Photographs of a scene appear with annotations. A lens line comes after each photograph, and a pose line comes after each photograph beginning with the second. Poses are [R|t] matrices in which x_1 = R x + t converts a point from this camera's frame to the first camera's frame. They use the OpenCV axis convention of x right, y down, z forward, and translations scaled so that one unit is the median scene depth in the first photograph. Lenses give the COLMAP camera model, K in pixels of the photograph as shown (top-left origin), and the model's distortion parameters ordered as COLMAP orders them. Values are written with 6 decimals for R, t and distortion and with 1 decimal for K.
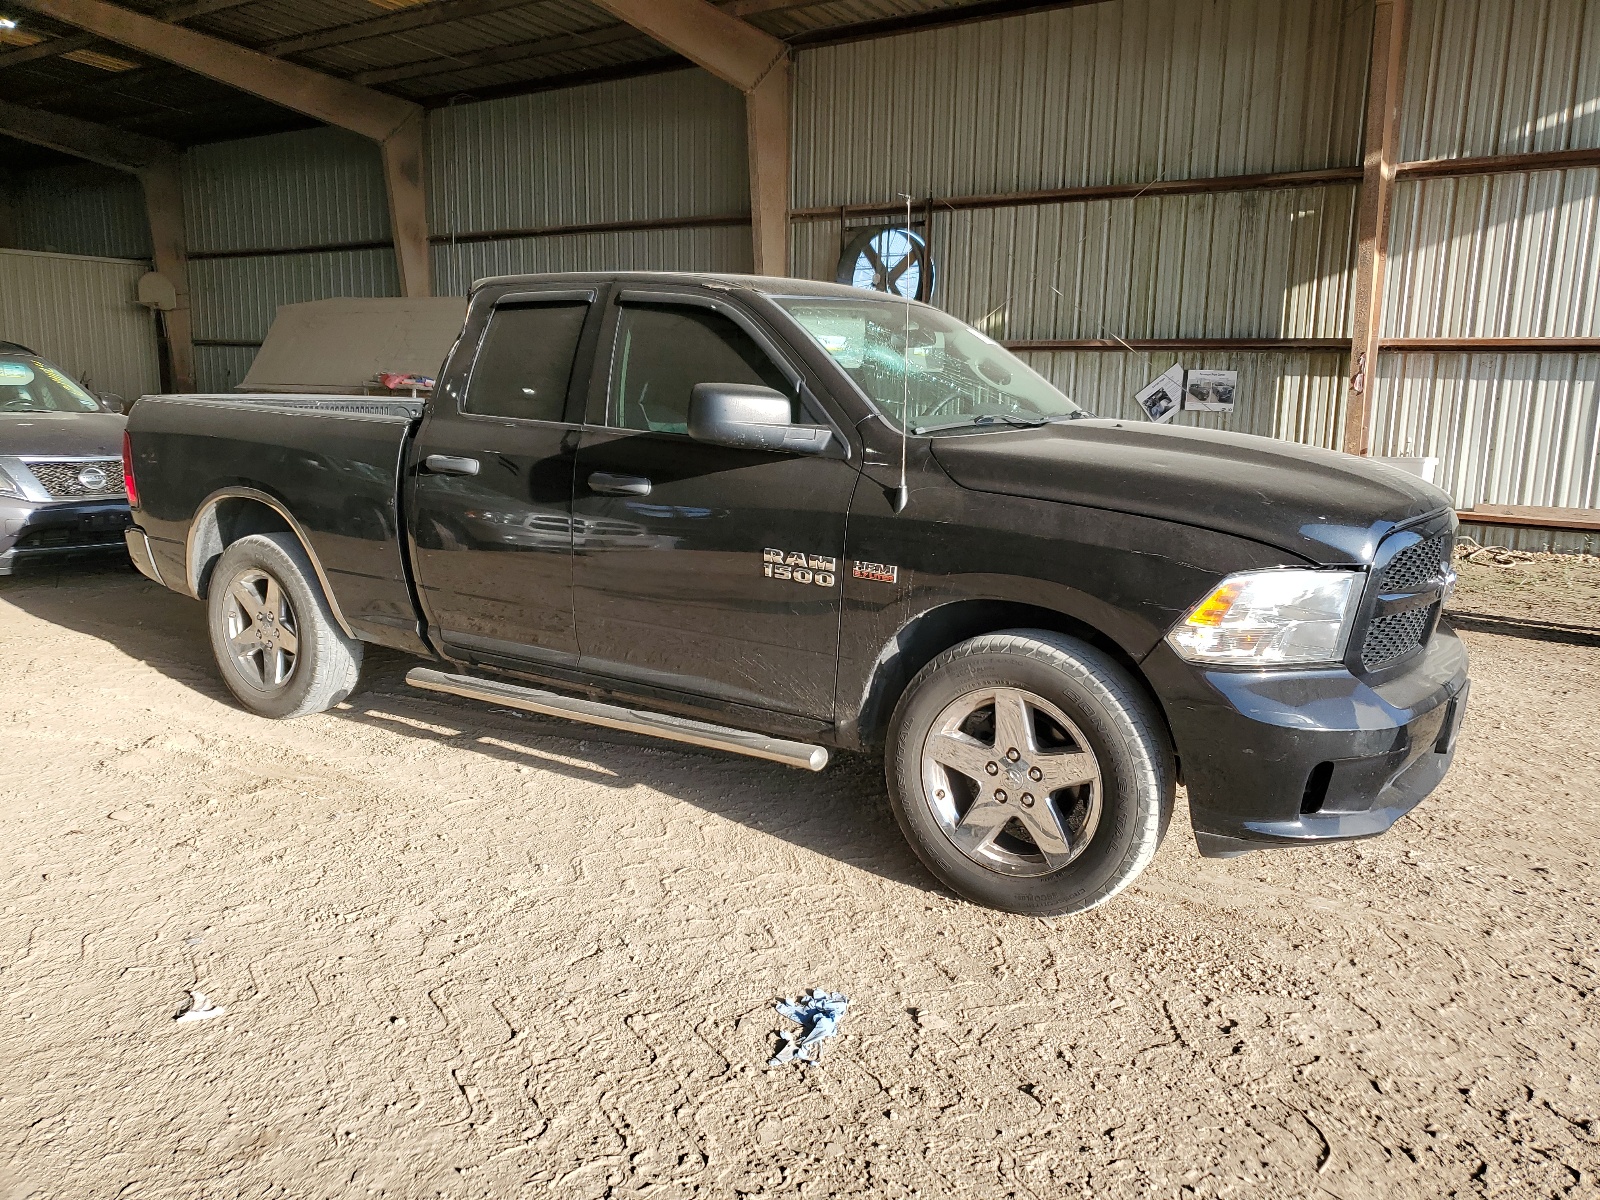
lens RADIAL K [[1259.6, 0, 803.9], [0, 1259.6, 600.9], [0, 0, 1]] dist [0.008729, 0.020466]
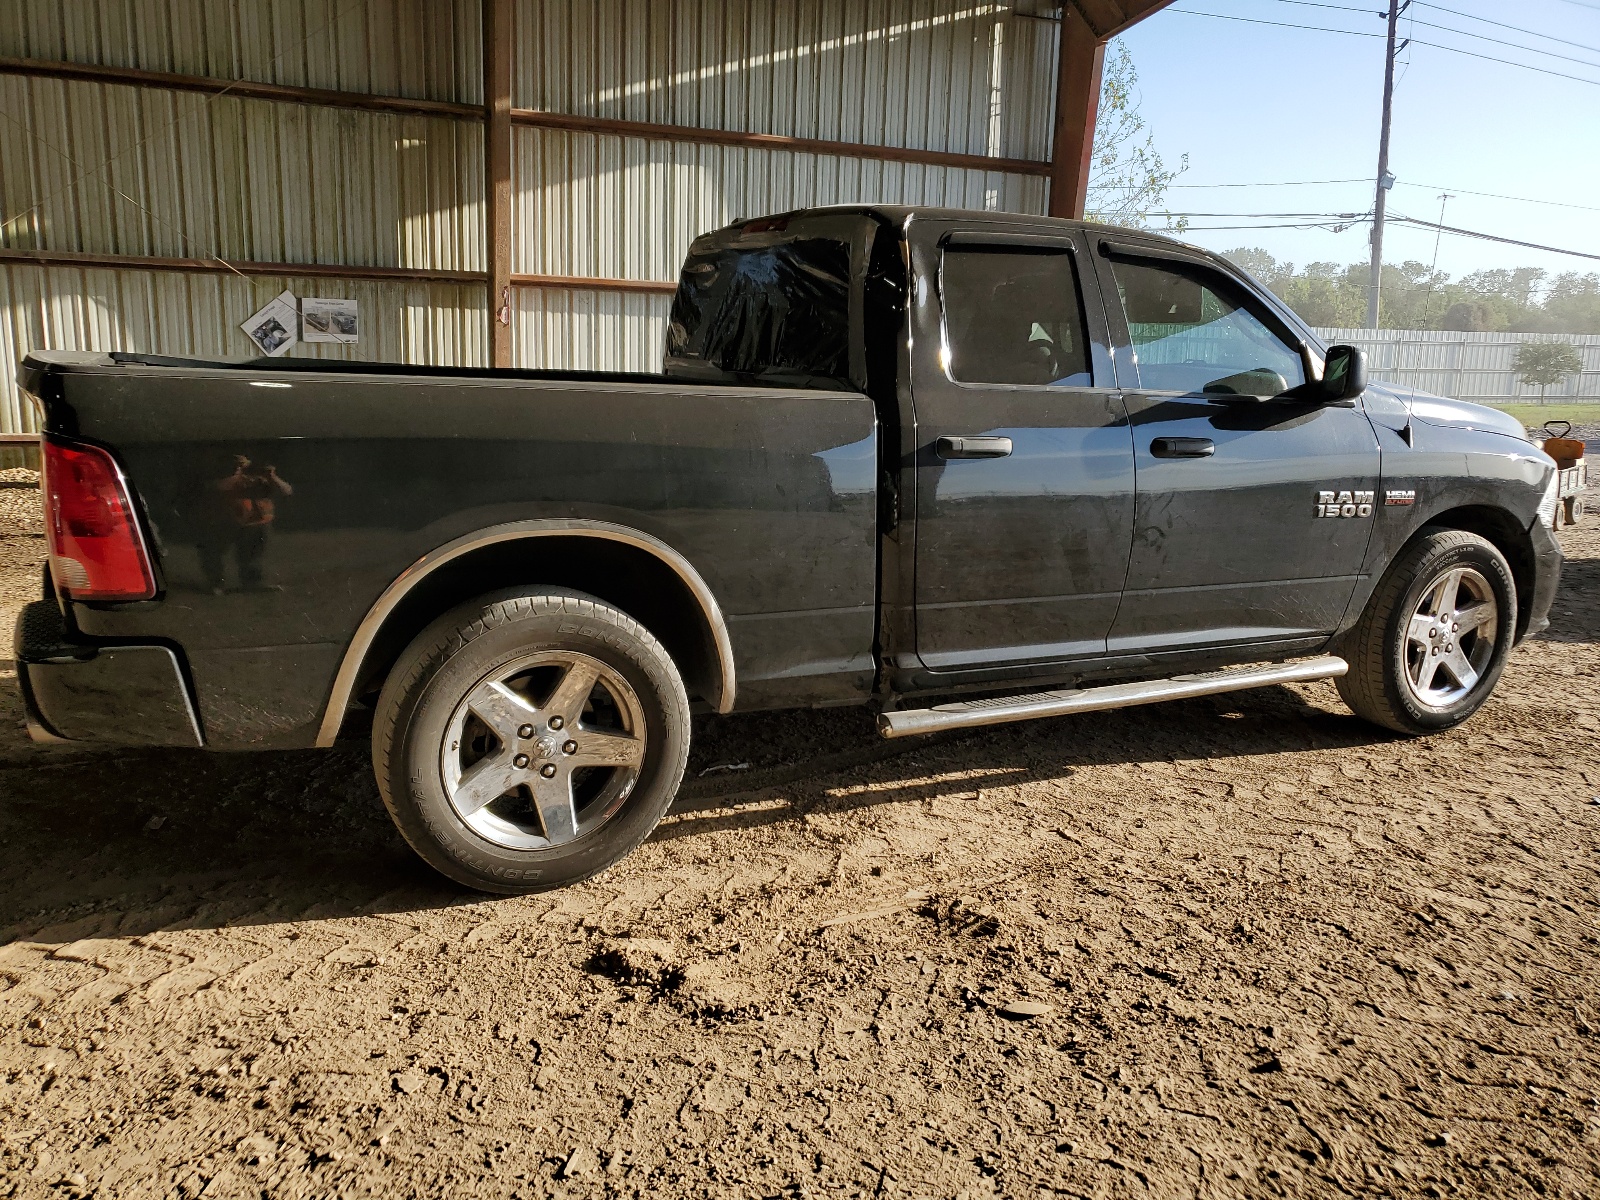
lens RADIAL K [[1259.6, 0, 804.9], [0, 1259.6, 591.4], [0, 0, 1]] dist [0.008729, 0.020466]
pose [[0.504626, -0.179225, 0.844530, -0.347614], [0.132894, 0.982682, 0.129135, -0.045511], [-0.853048, 0.047068, 0.519705, 0.231403]]
